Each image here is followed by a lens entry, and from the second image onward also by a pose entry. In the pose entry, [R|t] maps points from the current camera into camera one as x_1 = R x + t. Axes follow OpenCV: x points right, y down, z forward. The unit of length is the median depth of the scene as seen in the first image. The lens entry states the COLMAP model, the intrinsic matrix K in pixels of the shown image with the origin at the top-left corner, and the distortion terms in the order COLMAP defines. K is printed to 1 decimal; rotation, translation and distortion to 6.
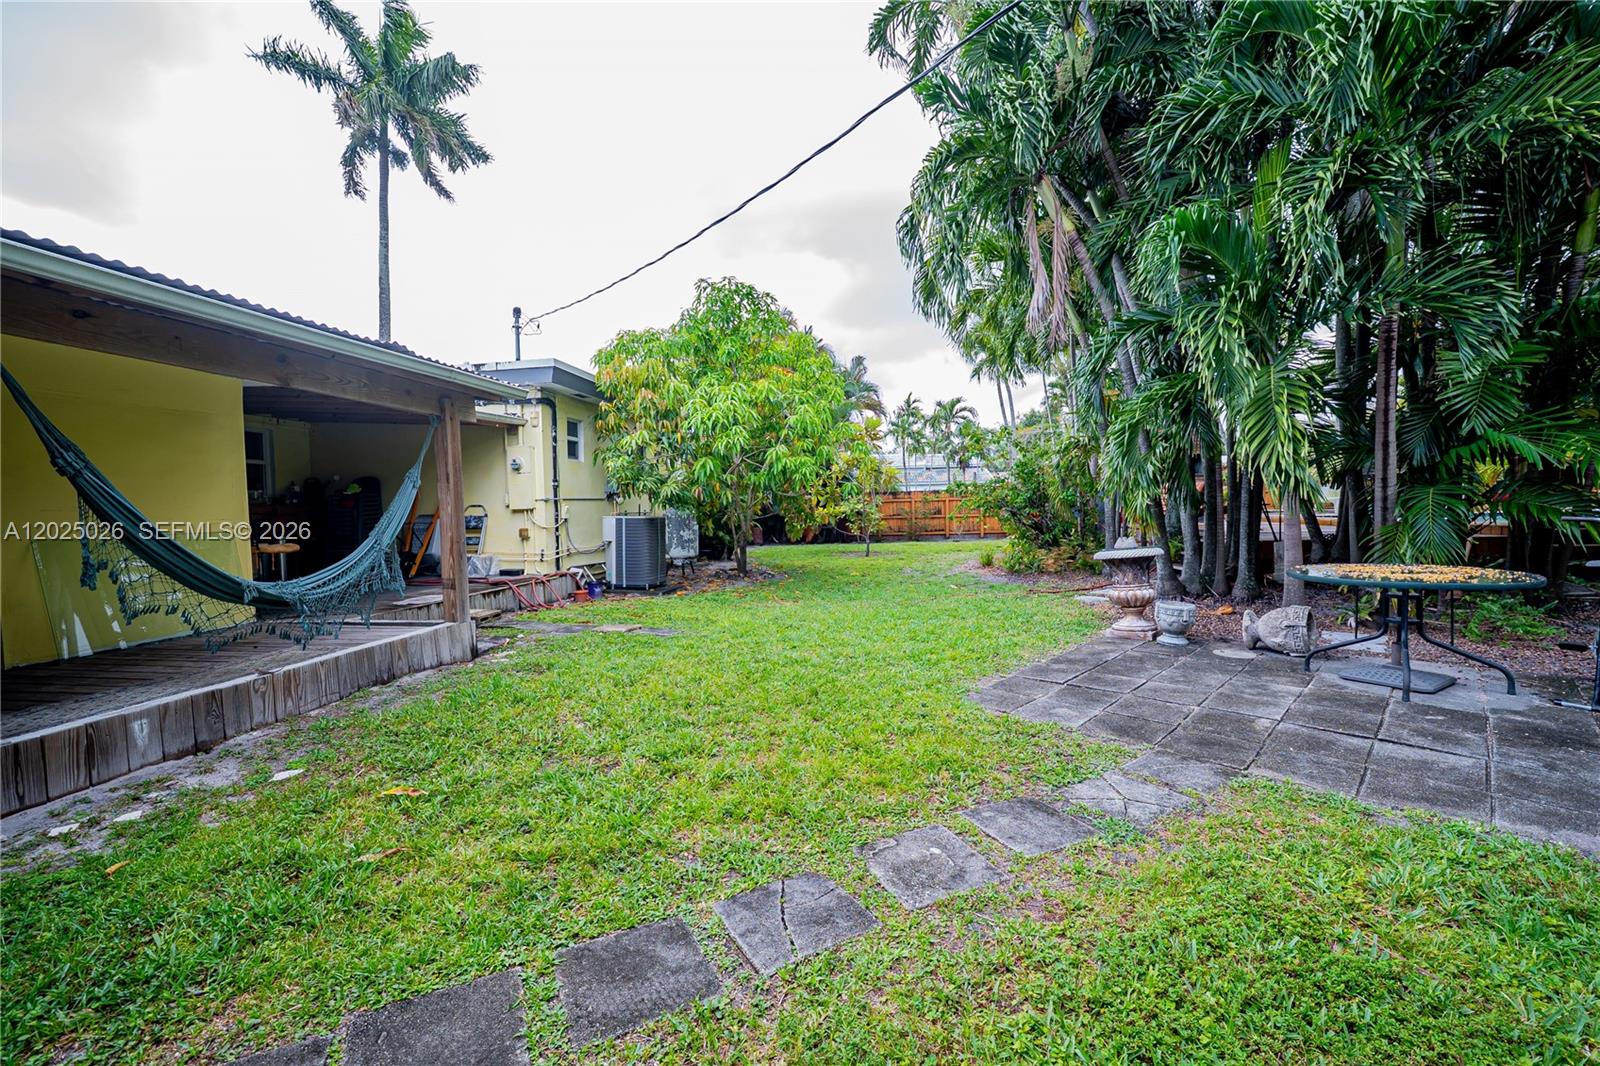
lens RADIAL K [[637.2, 0, 797.6], [0, 637.2, 530.3], [0, 0, 1]] dist [-0.018772, 0.002886]
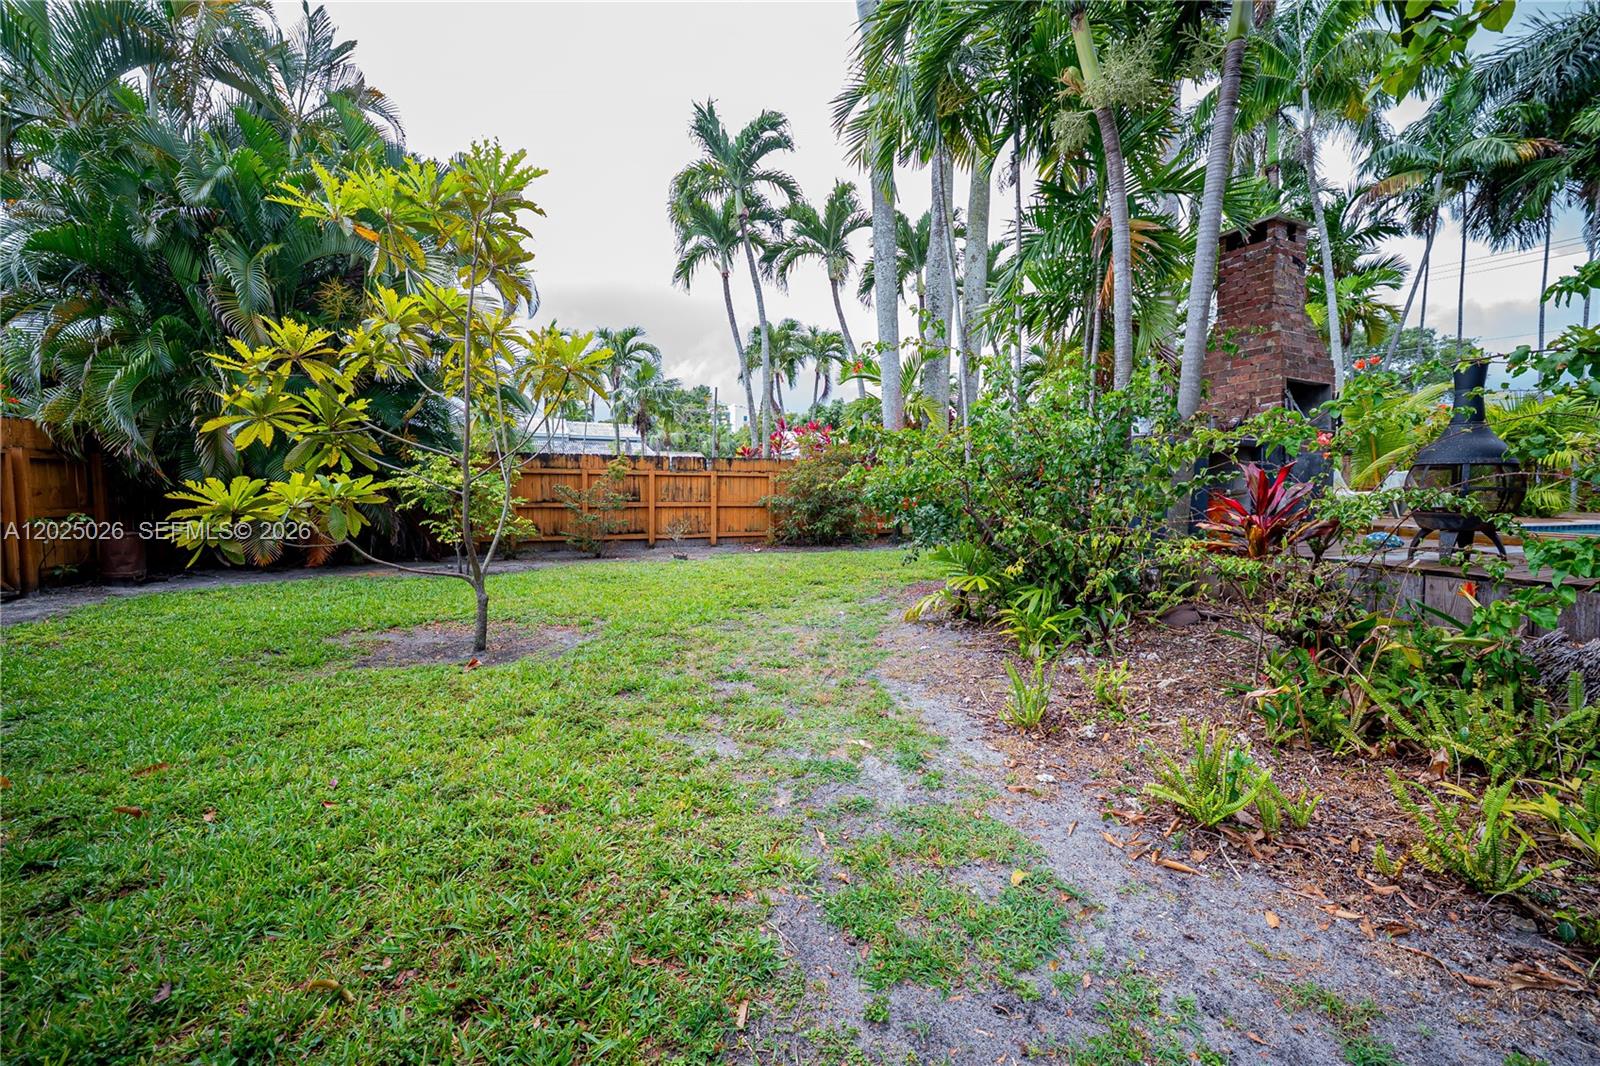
lens RADIAL K [[637.2, 0, 797.6], [0, 637.2, 530.3], [0, 0, 1]] dist [-0.018772, 0.002886]
pose [[0.847396, -0.019515, 0.530602, 0.057203], [0.010974, 0.999755, 0.019245, -0.009748], [-0.530848, -0.010486, 0.847402, 0.486356]]
